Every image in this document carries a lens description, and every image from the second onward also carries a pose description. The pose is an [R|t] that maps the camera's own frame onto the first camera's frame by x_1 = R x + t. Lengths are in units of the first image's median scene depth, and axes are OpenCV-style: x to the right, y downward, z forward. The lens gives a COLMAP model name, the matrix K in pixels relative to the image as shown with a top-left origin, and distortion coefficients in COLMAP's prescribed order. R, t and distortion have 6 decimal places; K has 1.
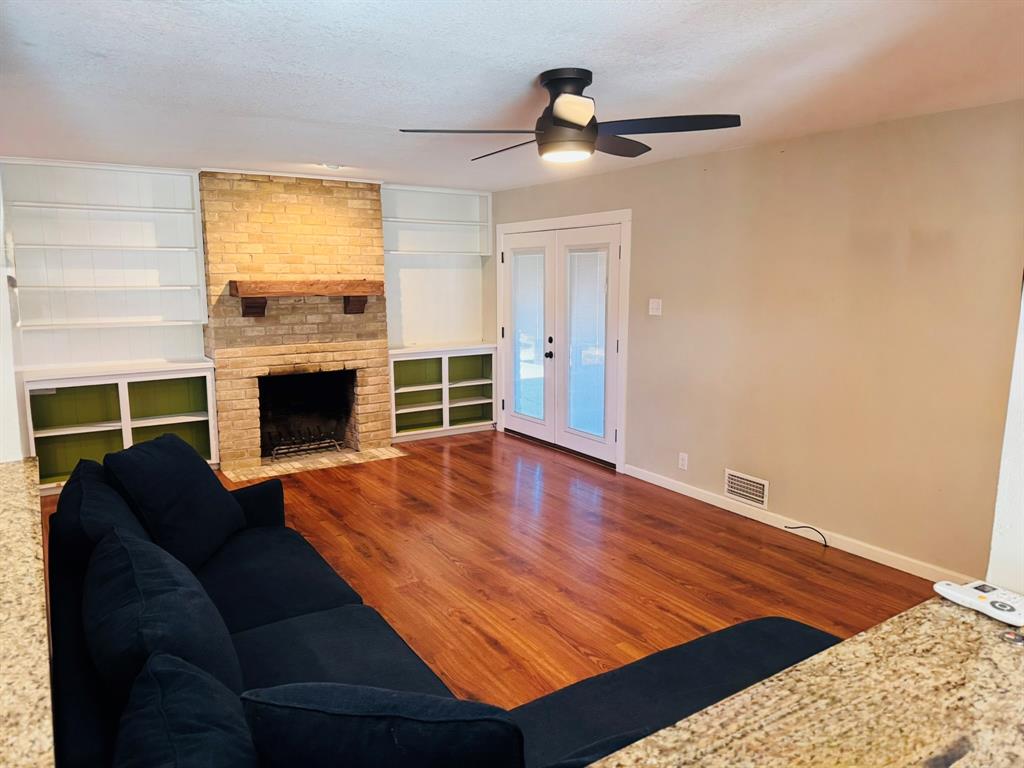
lens RADIAL K [[694.4, 0, 512.0], [0, 694.4, 384.0], [0, 0, 1]] dist [0.001206, 0.001591]
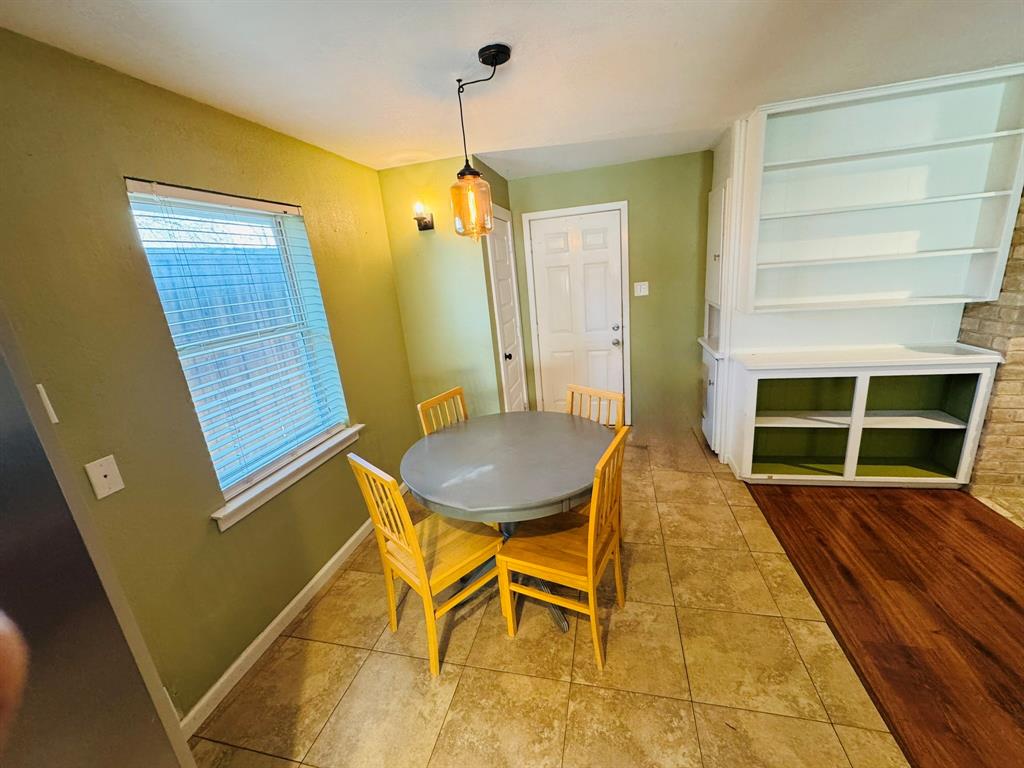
lens RADIAL K [[409.3, 0, 512.0], [0, 409.3, 384.0], [0, 0, 1]] dist [-0.000234, 0.000033]
pose [[0.685636, 0.139485, -0.714456, -0.464384], [-0.025016, 0.985405, 0.168377, -0.060516], [0.727514, -0.097572, 0.679119, 0.336810]]
